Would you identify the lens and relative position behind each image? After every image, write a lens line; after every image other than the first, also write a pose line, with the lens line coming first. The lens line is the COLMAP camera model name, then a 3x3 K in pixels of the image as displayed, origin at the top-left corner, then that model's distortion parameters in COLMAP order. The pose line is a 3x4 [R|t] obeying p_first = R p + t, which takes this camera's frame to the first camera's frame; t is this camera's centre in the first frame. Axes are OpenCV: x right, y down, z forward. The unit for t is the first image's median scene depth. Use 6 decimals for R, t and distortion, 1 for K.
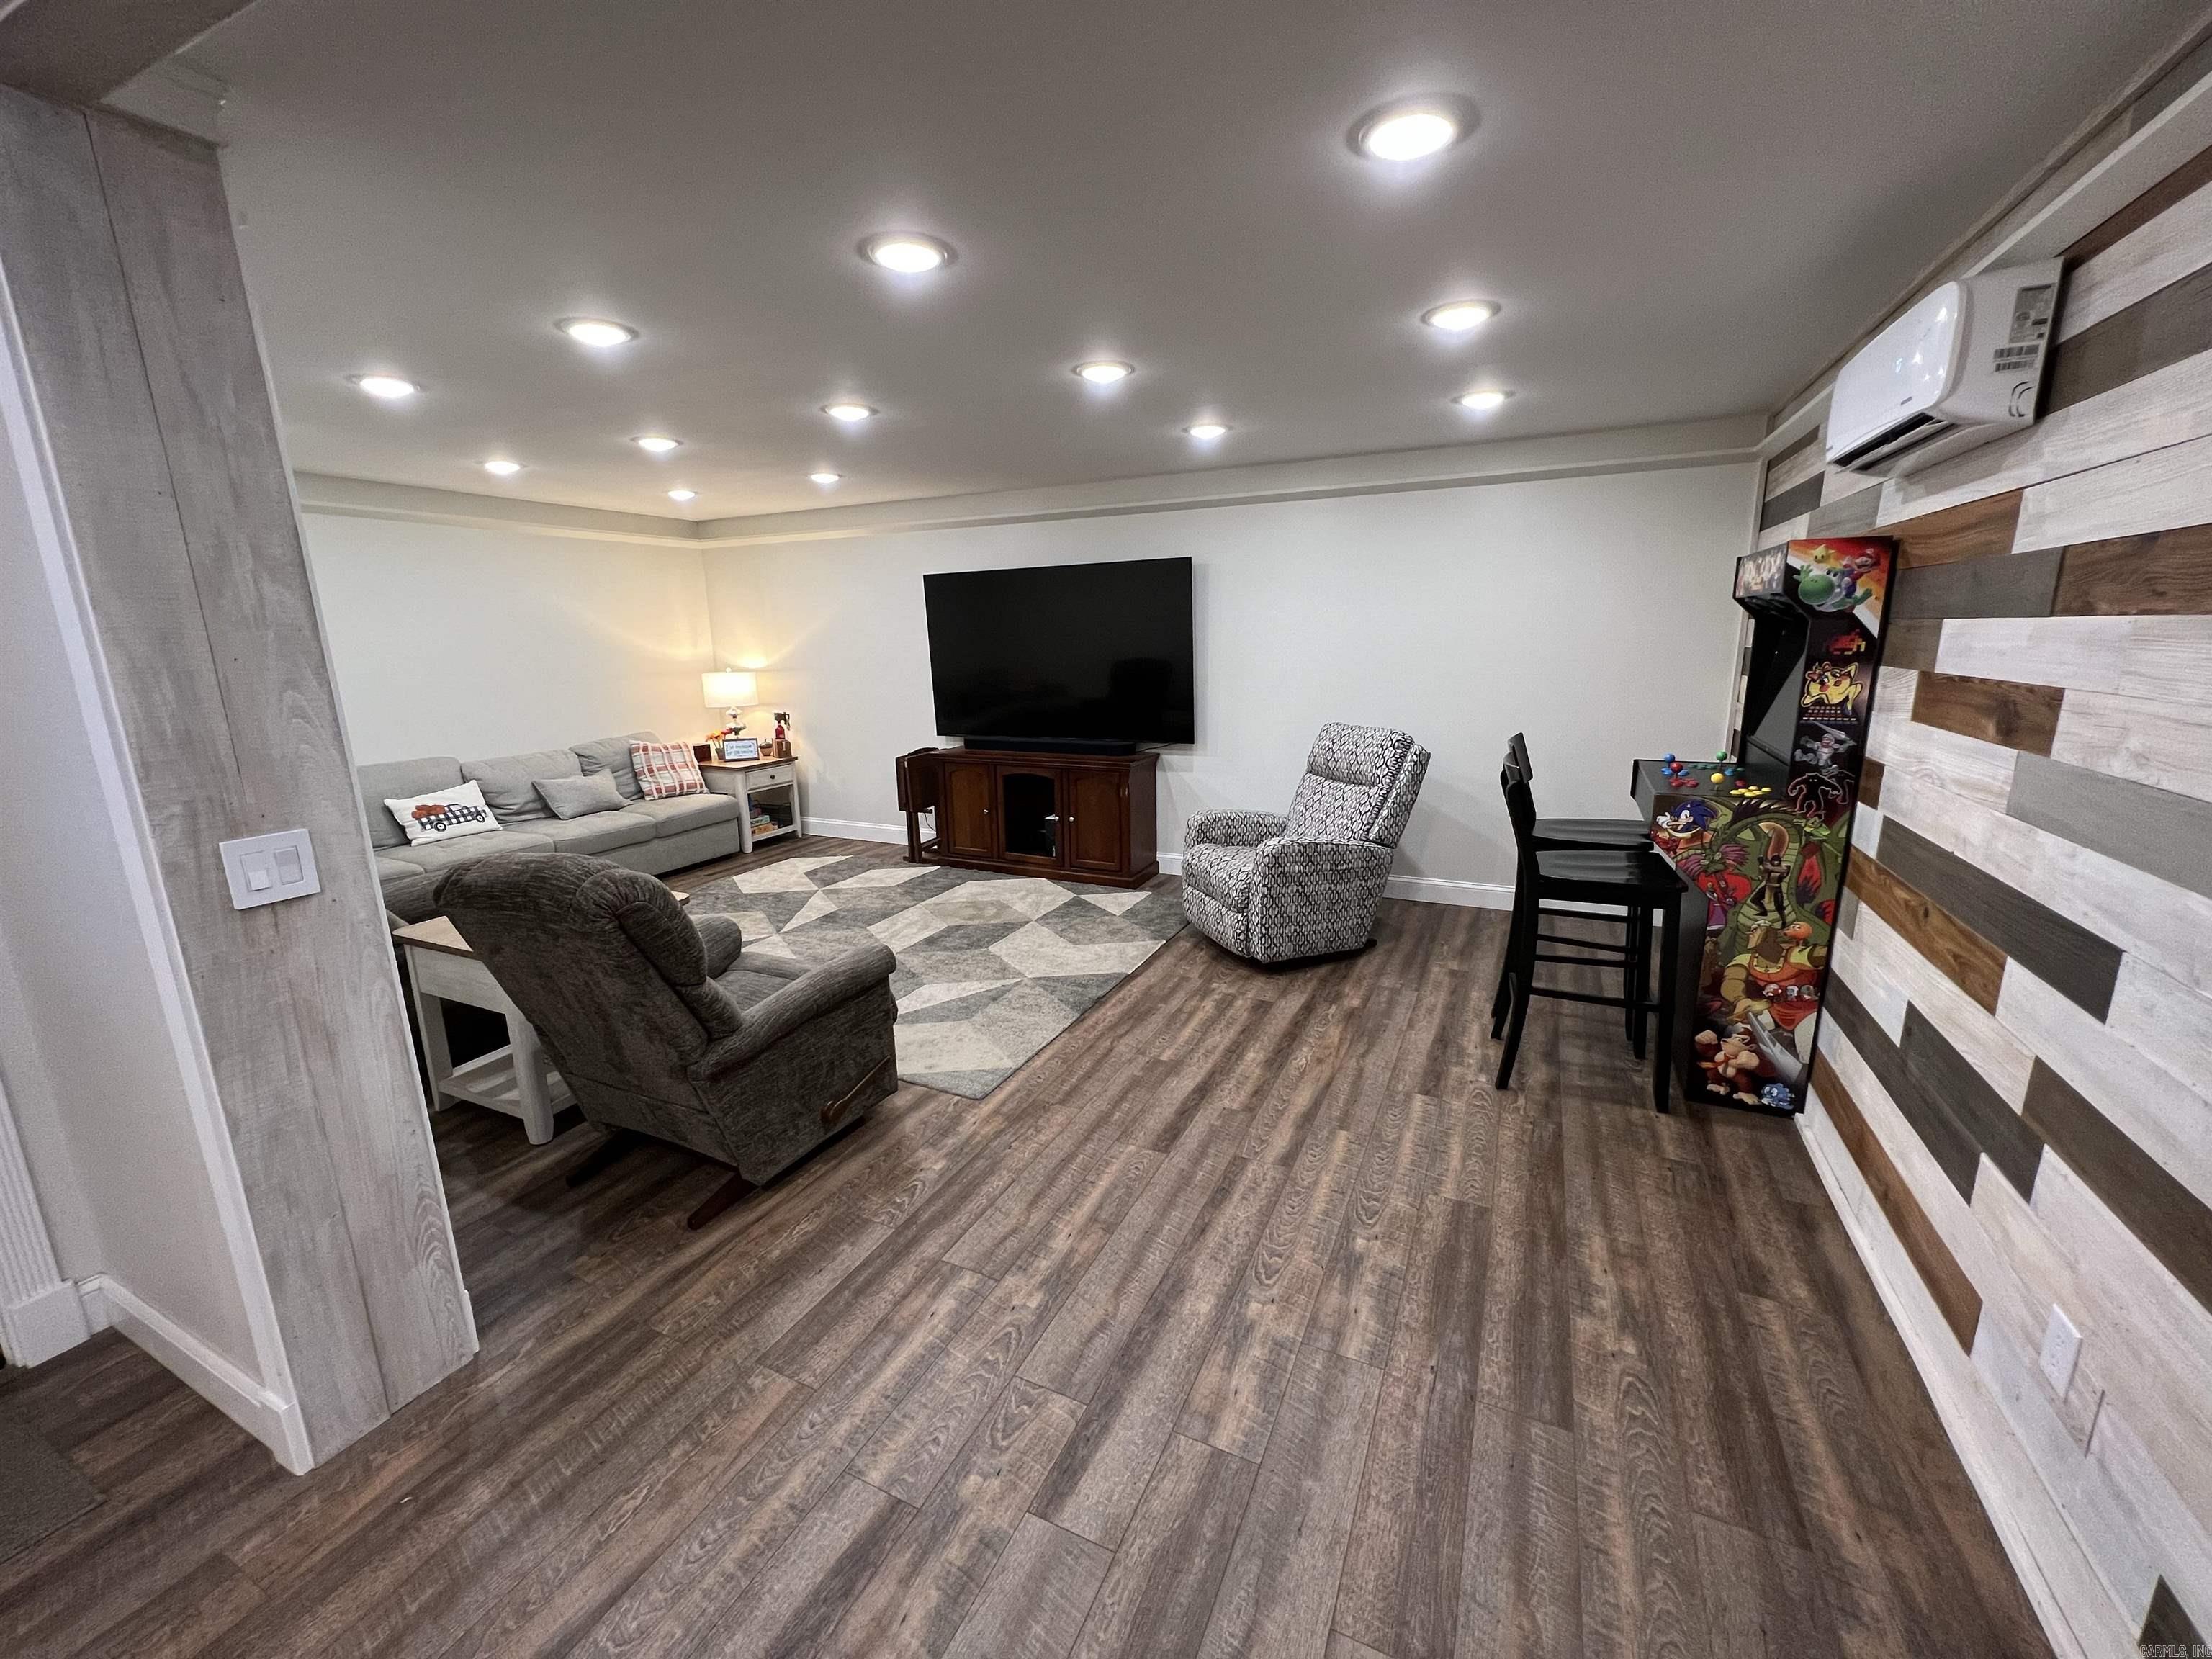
lens RADIAL K [[883.6, 0, 1102.1], [0, 883.6, 818.1], [0, 0, 1]] dist [0.001957, -0.000747]
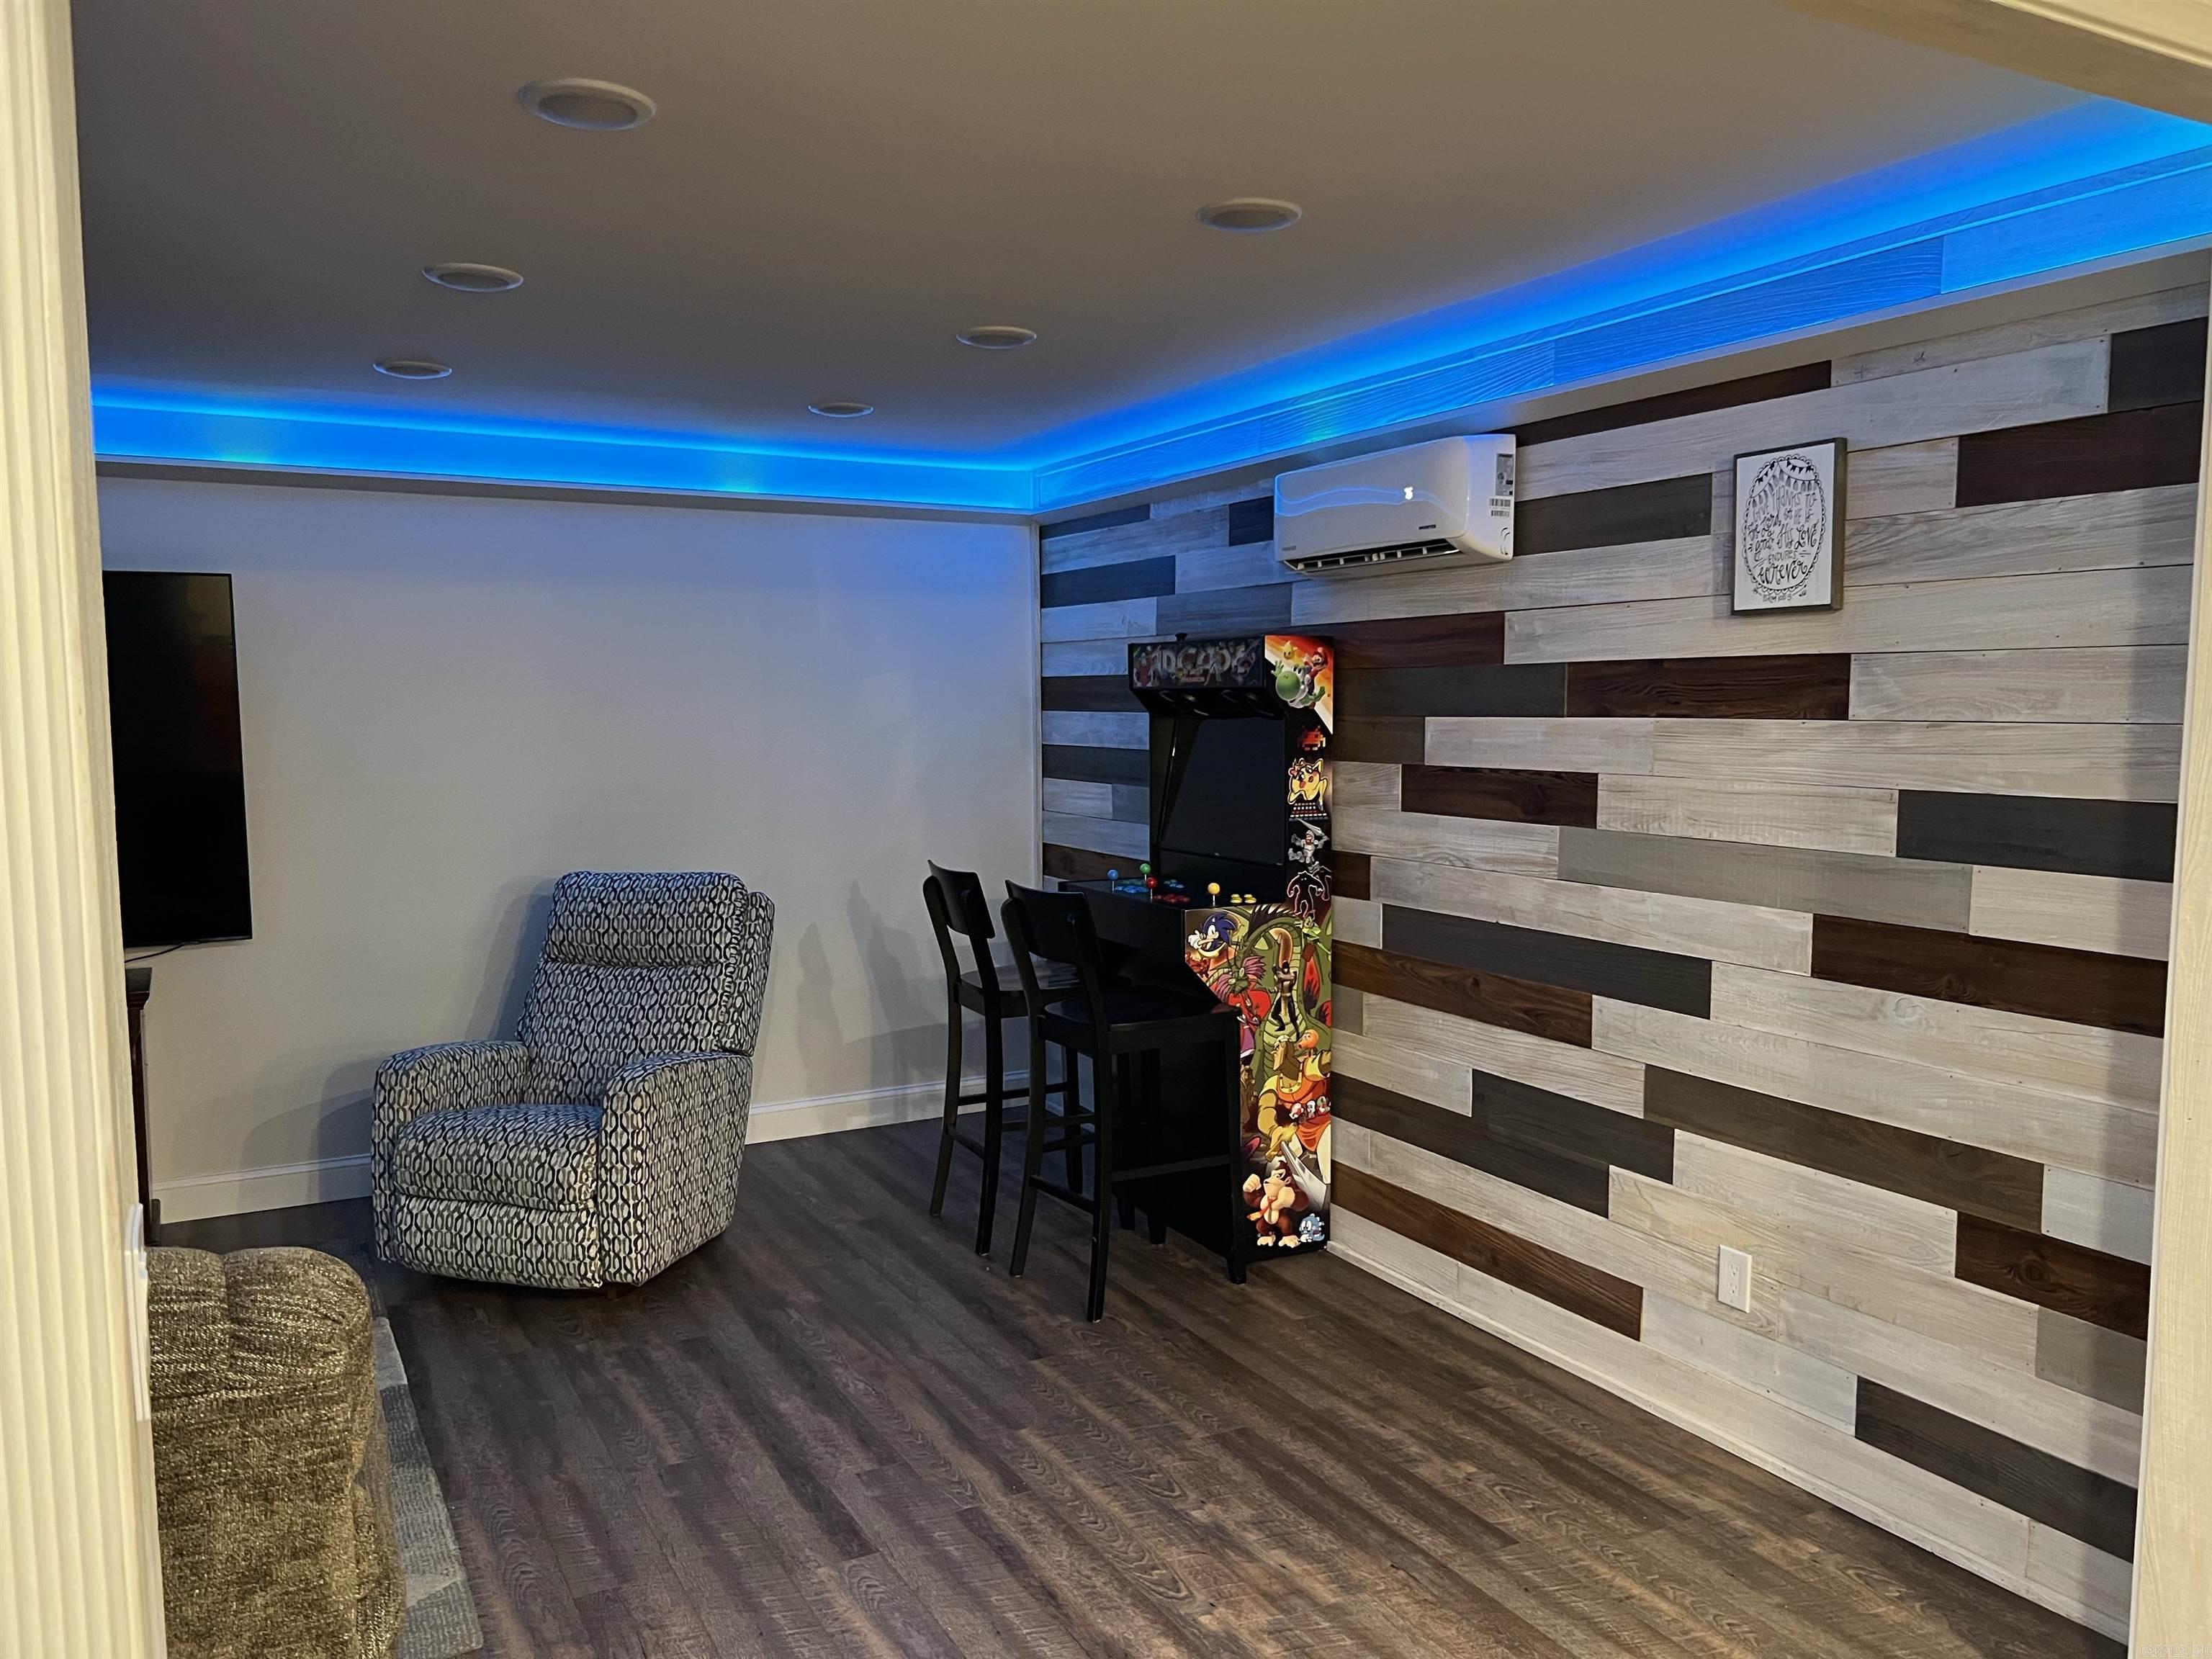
lens RADIAL K [[1671.5, 0, 1098.6], [0, 1671.5, 824.6], [0, 0, 1]] dist [0.061198, -0.064226]
pose [[0.583232, -0.043983, 0.811114, -0.756292], [0.159926, 0.985207, -0.061571, -0.023458], [-0.796407, 0.165628, 0.581638, 0.106289]]
